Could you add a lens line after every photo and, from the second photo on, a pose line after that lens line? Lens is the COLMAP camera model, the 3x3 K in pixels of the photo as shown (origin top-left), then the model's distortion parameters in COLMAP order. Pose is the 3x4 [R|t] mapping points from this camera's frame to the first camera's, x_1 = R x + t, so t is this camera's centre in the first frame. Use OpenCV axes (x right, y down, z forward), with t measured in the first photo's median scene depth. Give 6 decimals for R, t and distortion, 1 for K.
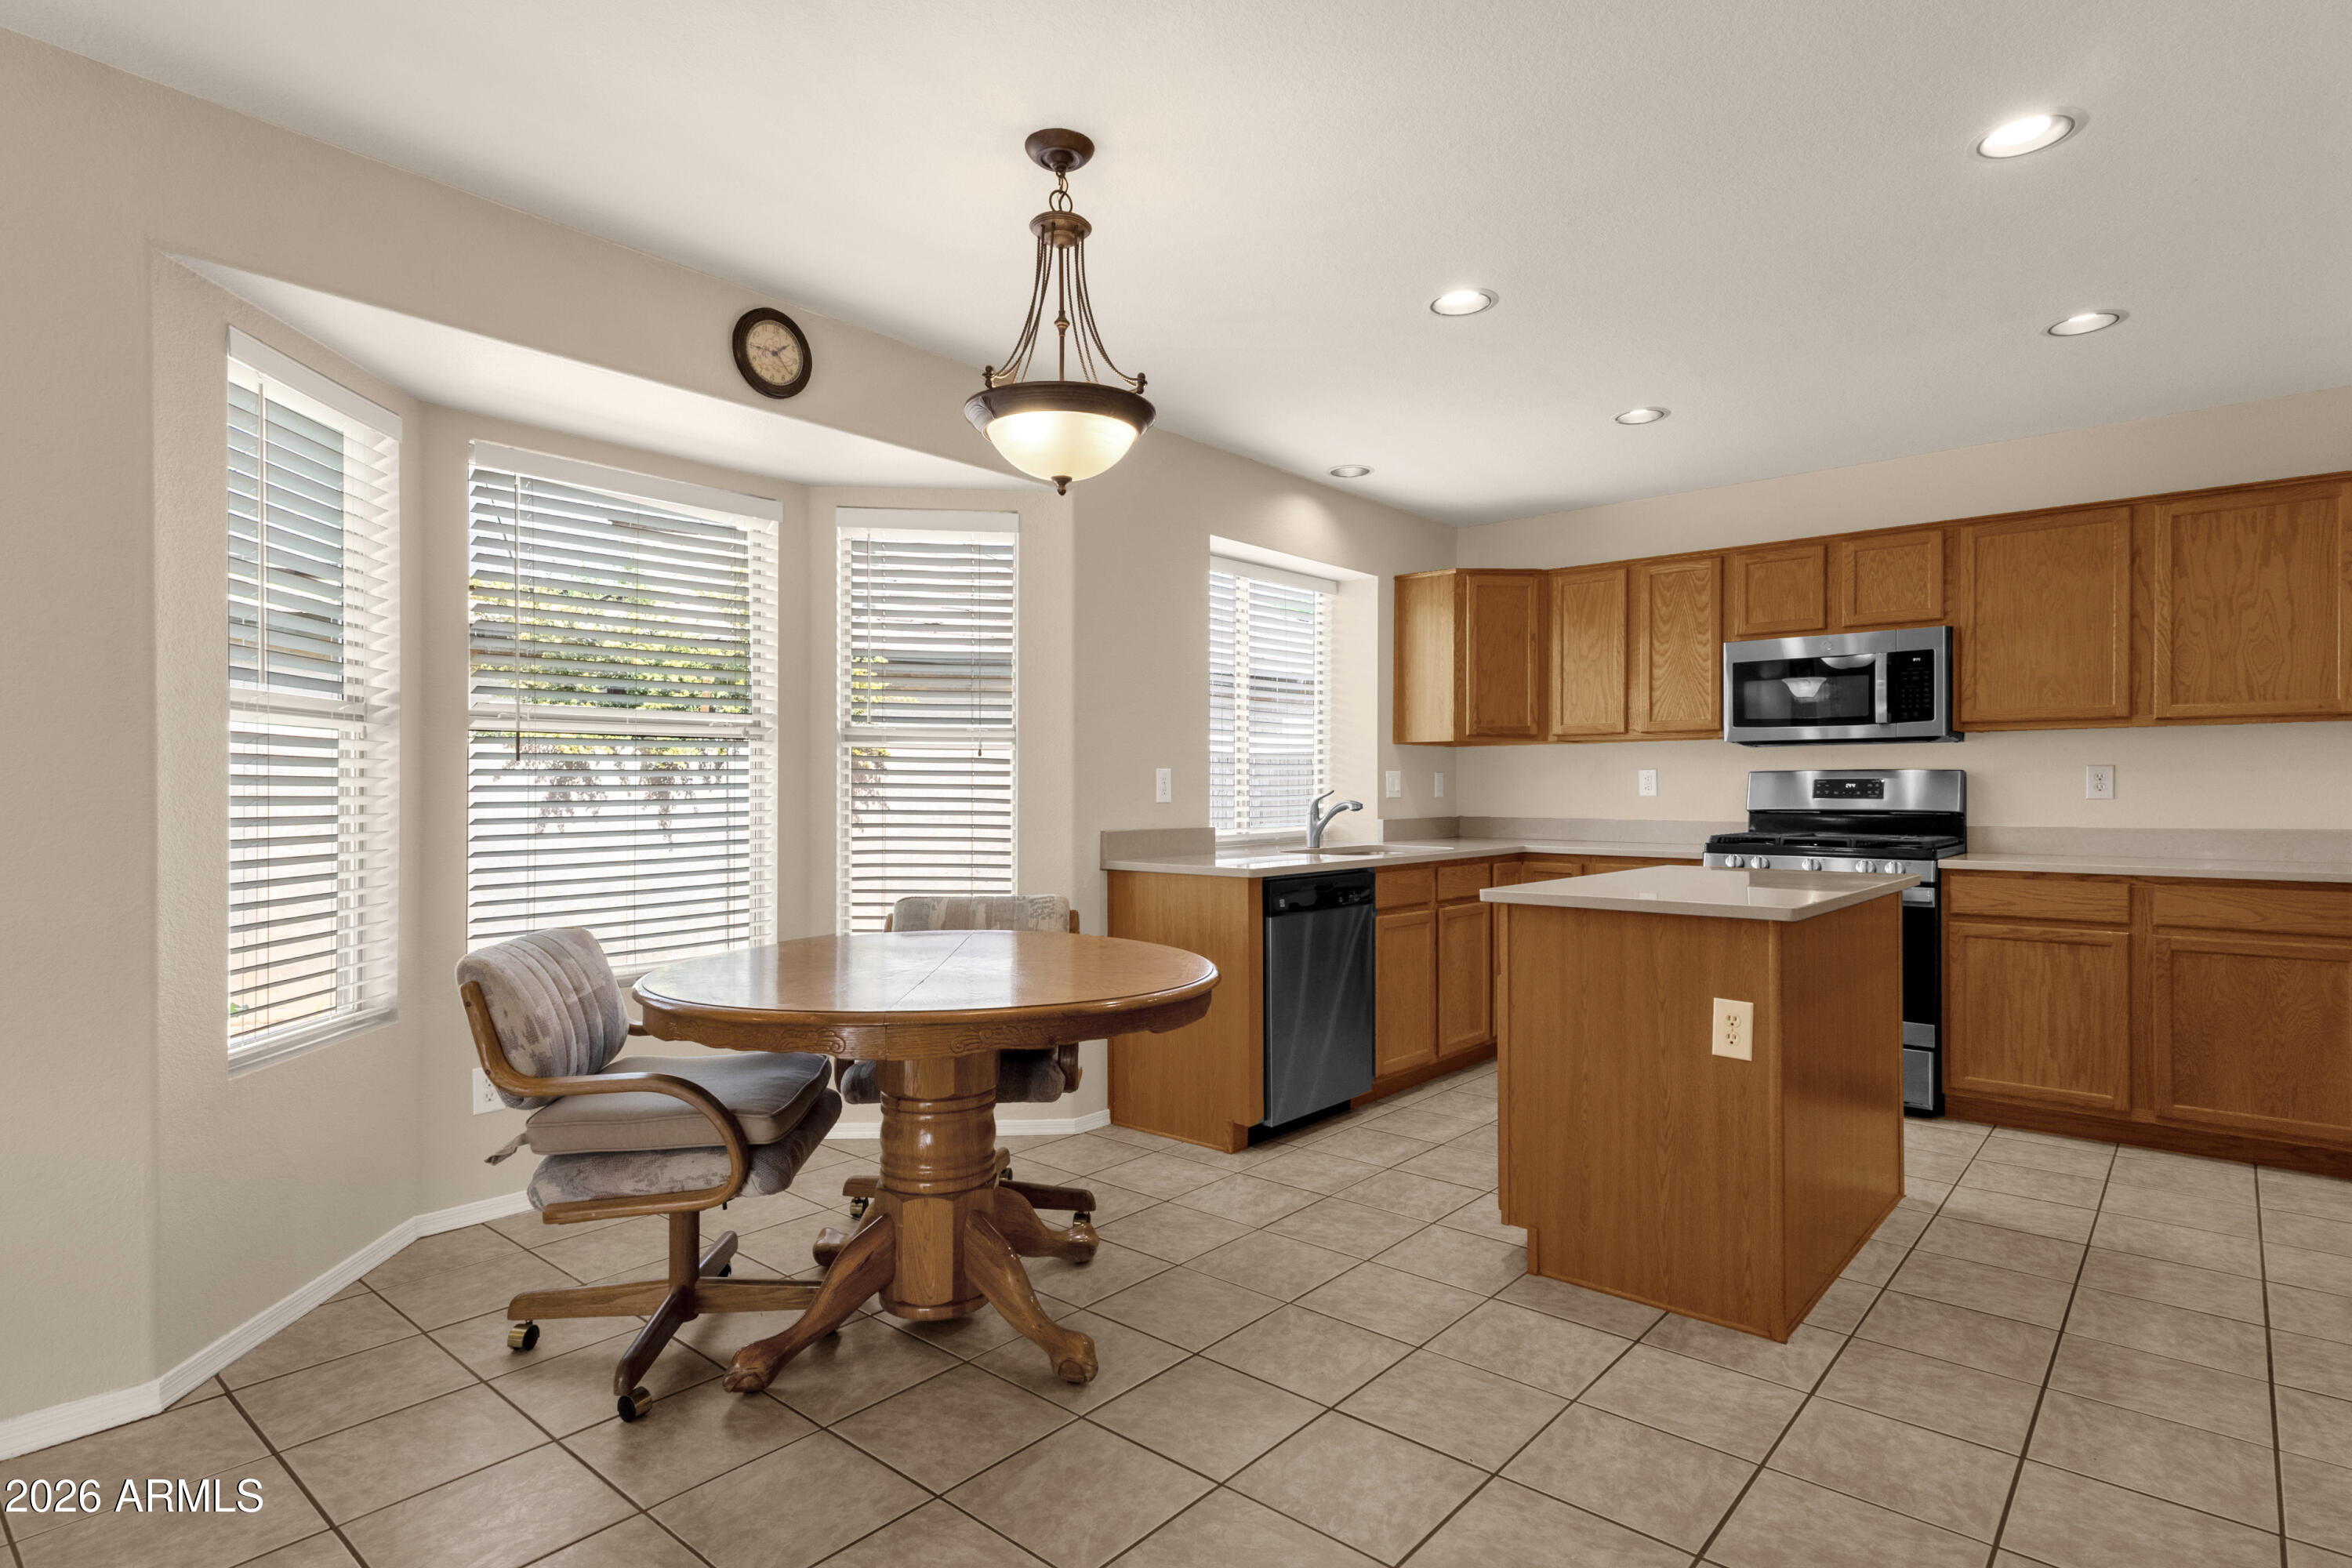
lens RADIAL K [[1207.7, 0, 1187.6], [0, 1207.7, 798.7], [0, 0, 1]] dist [0.000702, 0.016244]
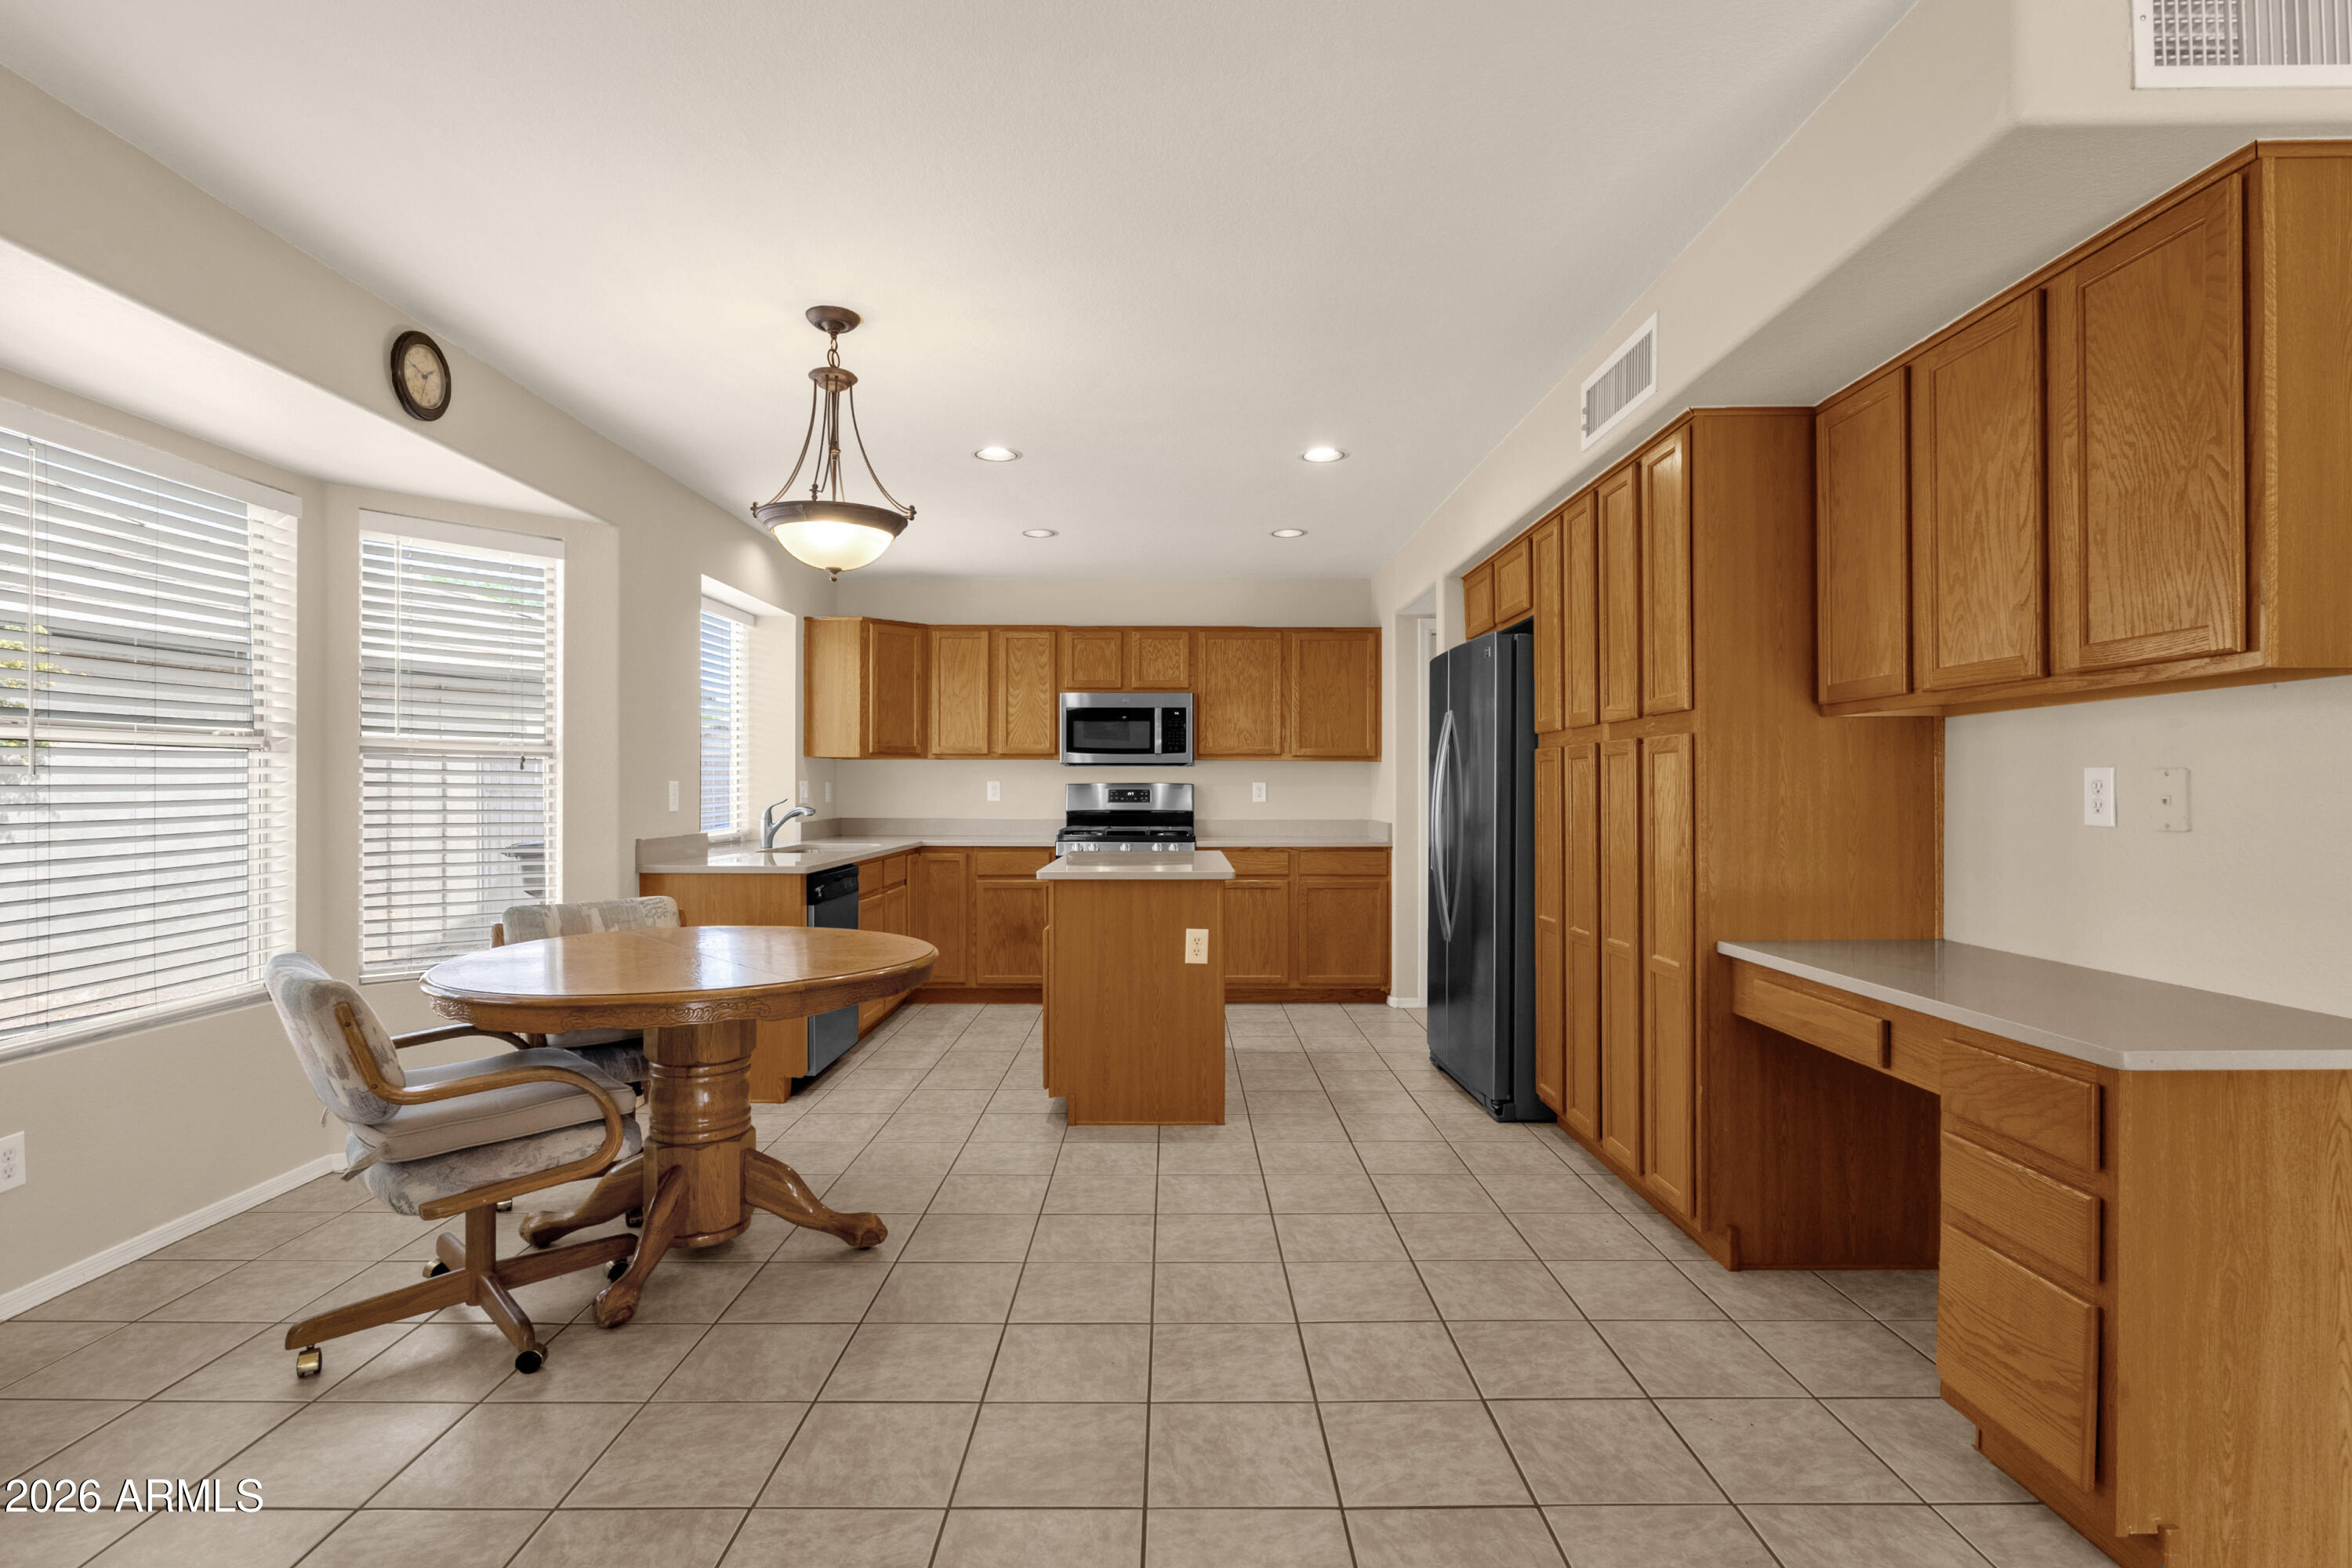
lens RADIAL K [[1155.0, 0, 1170.3], [0, 1155.0, 797.4], [0, 0, 1]] dist [-0.015417, 0.012483]
pose [[0.748903, -0.005018, 0.662661, -0.417969], [0.002972, 0.999987, 0.004214, -0.014162], [-0.662673, -0.001186, 0.748908, -0.111620]]
